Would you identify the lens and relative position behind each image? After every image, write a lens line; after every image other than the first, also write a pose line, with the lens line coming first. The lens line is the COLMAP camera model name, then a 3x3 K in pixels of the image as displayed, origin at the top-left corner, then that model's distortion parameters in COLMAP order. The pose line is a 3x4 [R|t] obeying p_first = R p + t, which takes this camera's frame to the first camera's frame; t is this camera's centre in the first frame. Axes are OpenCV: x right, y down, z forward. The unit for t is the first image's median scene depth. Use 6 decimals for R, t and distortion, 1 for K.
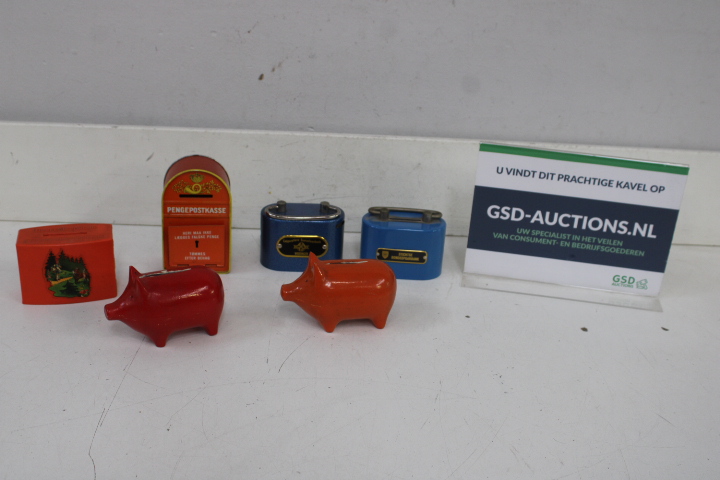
lens RADIAL K [[847.5, 0, 360.0], [0, 847.5, 240.0], [0, 0, 1]] dist [-0.096638, 0.074568]
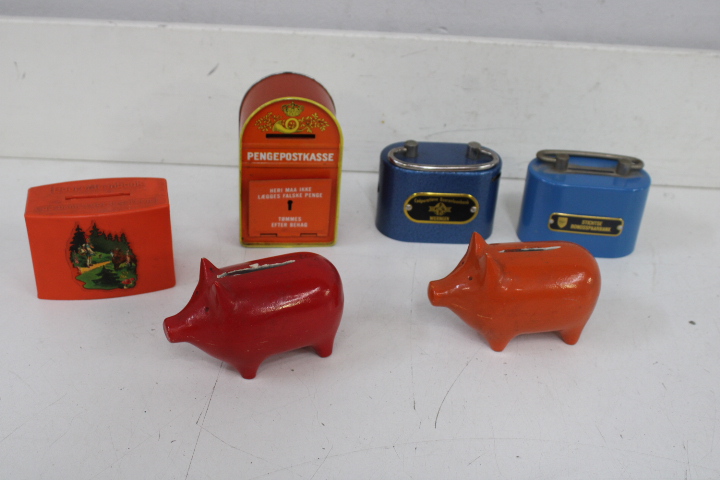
lens RADIAL K [[892.9, 0, 360.0], [0, 892.9, 240.0], [0, 0, 1]] dist [-0.082475, 0.093815]
pose [[0.999267, 0.015535, -0.034991, -0.109872], [-0.010868, 0.991478, 0.129823, -0.061058], [0.036709, -0.129347, 0.990920, 0.282982]]
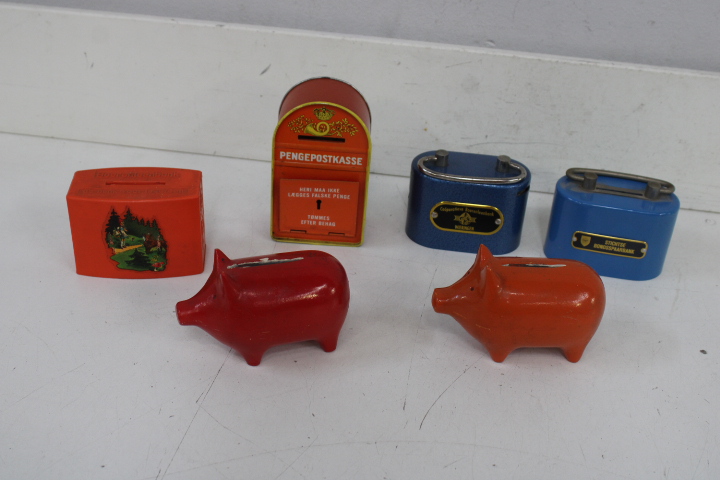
lens RADIAL K [[892.9, 0, 360.0], [0, 892.9, 240.0], [0, 0, 1]] dist [-0.082475, 0.093815]
pose [[0.983571, 0.092402, -0.155080, -0.039236], [-0.070991, 0.987838, 0.138336, -0.071609], [0.165976, -0.125054, 0.978168, 0.264604]]
